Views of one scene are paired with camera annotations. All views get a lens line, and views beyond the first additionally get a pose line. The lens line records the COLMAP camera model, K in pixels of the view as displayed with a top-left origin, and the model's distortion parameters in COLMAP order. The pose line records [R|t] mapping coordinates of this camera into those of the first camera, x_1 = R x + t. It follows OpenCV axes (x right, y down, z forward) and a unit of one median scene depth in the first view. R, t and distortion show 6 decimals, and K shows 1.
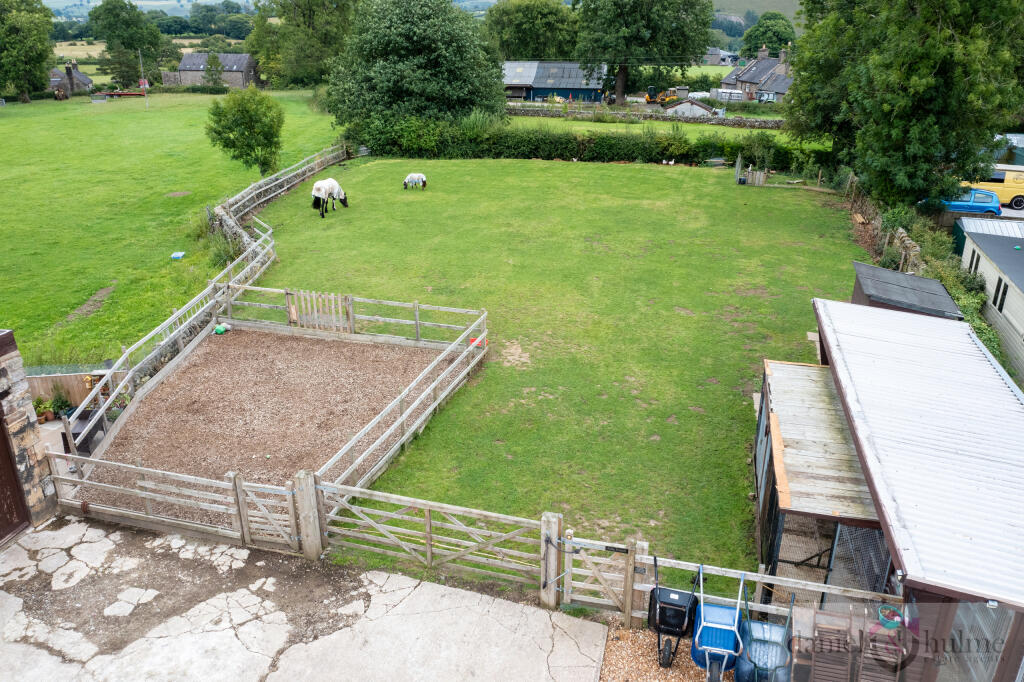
lens RADIAL K [[814.7, 0, 512.0], [0, 814.7, 341.0], [0, 0, 1]] dist [-0.000964, 0.000610]
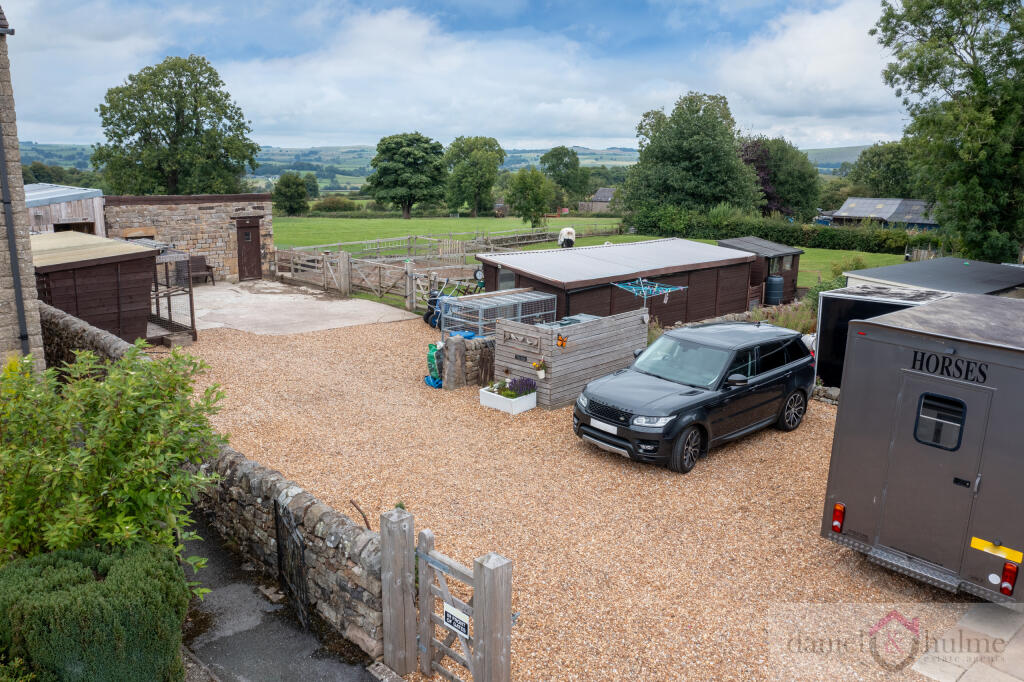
lens RADIAL K [[808.0, 0, 512.0], [0, 808.0, 341.0], [0, 0, 1]] dist [0.003651, 0.004700]
pose [[0.868425, 0.118968, -0.481336, 1.220481], [-0.201647, 0.971621, -0.123662, 0.561705], [0.452964, 0.204451, 0.867769, -0.681755]]
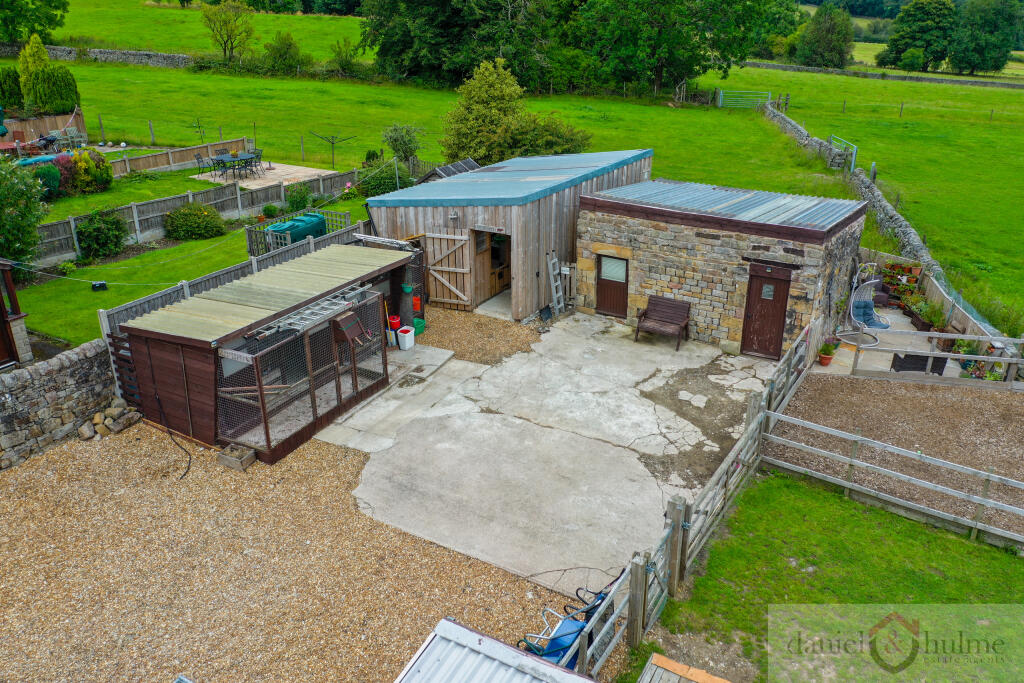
lens RADIAL K [[804.9, 0, 512.0], [0, 804.9, 341.5], [0, 0, 1]] dist [0.015328, 0.003557]
pose [[-0.263871, 0.383671, -0.884968, 0.800031], [-0.370501, 0.806784, 0.460248, -0.290335], [0.890562, 0.449328, -0.070737, 0.689460]]
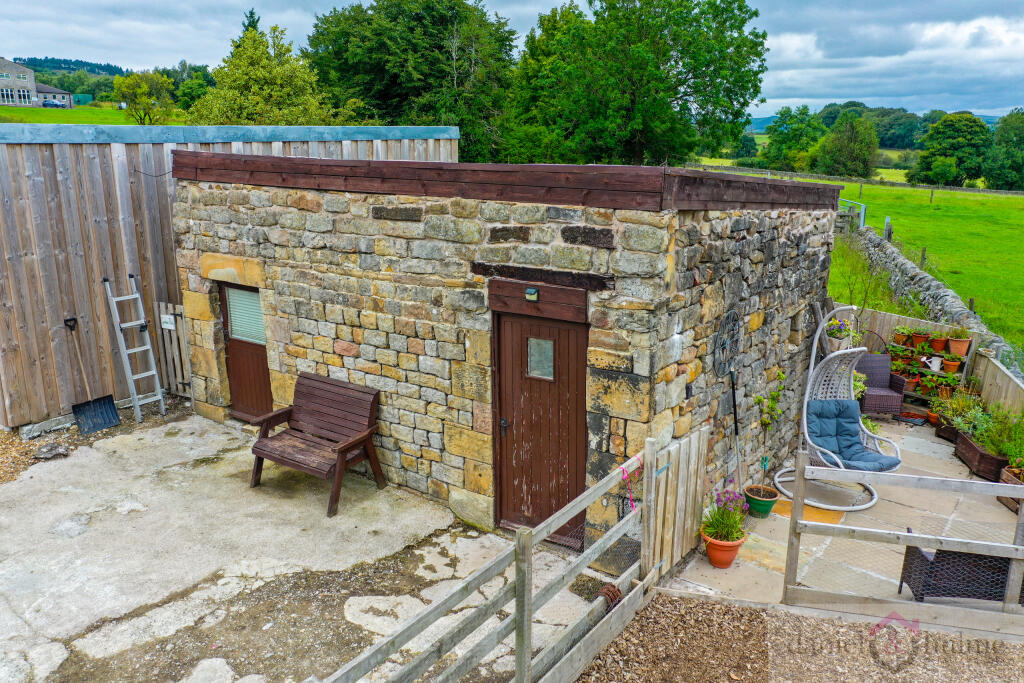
lens RADIAL K [[808.0, 0, 512.0], [0, 808.0, 341.5], [0, 0, 1]] dist [0.003651, 0.004700]
pose [[-0.311505, 0.238440, -0.919843, -0.141949], [-0.367653, 0.862377, 0.348049, -0.053905], [0.876240, 0.446602, -0.180971, 1.026213]]
